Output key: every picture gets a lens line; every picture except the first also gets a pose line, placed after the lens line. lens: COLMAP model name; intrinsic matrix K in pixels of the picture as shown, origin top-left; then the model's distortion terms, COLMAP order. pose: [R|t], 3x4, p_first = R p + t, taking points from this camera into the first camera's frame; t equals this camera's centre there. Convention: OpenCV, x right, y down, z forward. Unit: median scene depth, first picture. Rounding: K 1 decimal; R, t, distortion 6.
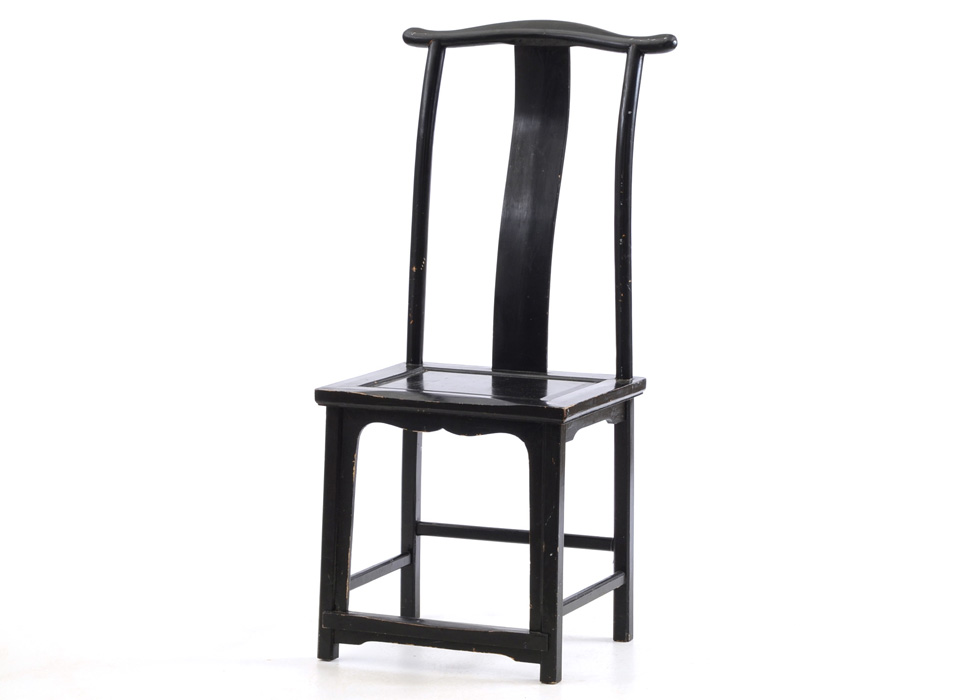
lens RADIAL K [[3224.6, 0, 490.0], [0, 3224.6, 350.0], [0, 0, 1]] dist [-0.045608, -0.418512]
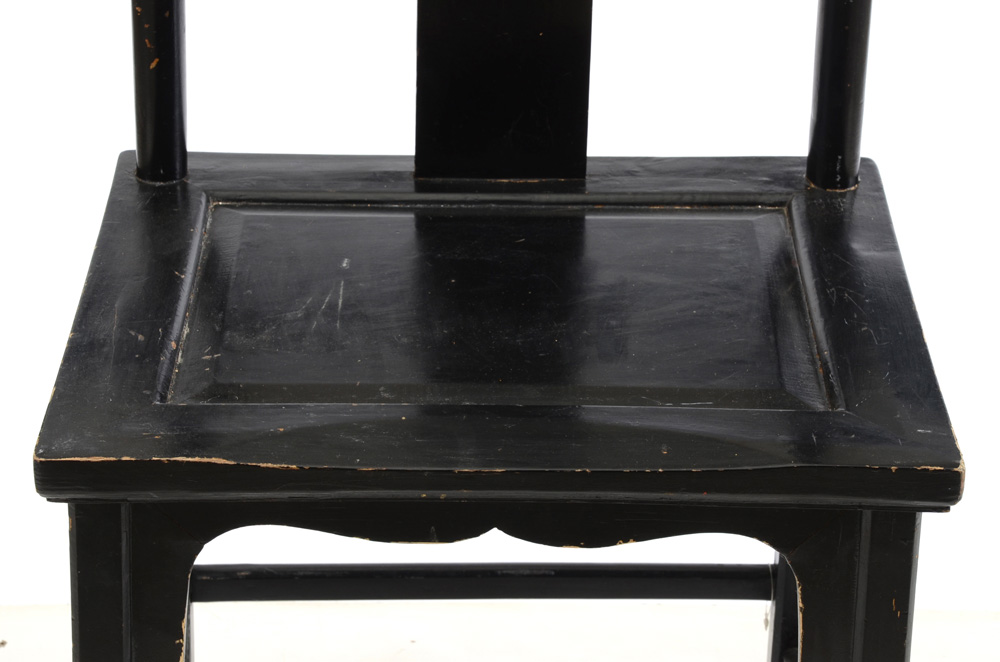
lens RADIAL K [[2773.1, 0, 500.0], [0, 2773.1, 331.0], [0, 0, 1]] dist [0.648270, 0.322943]
pose [[0.911017, -0.187301, 0.367379, -0.104938], [0.052173, 0.936090, 0.347870, -0.083212], [-0.409056, -0.297748, 0.862565, 0.749615]]
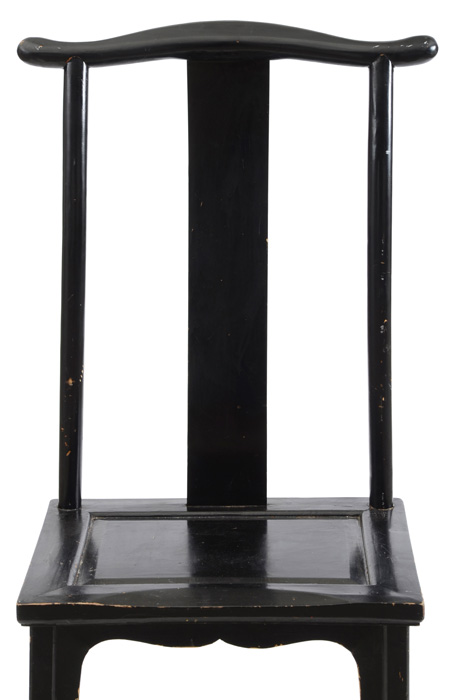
lens RADIAL K [[1988.4, 0, 232.0], [0, 1988.4, 350.0], [0, 0, 1]] dist [0.547896, -0.349313]
pose [[0.917988, -0.106556, 0.382026, -0.163021], [0.067815, 0.991219, 0.113517, -0.082063], [-0.390768, -0.078300, 0.917153, 0.592073]]
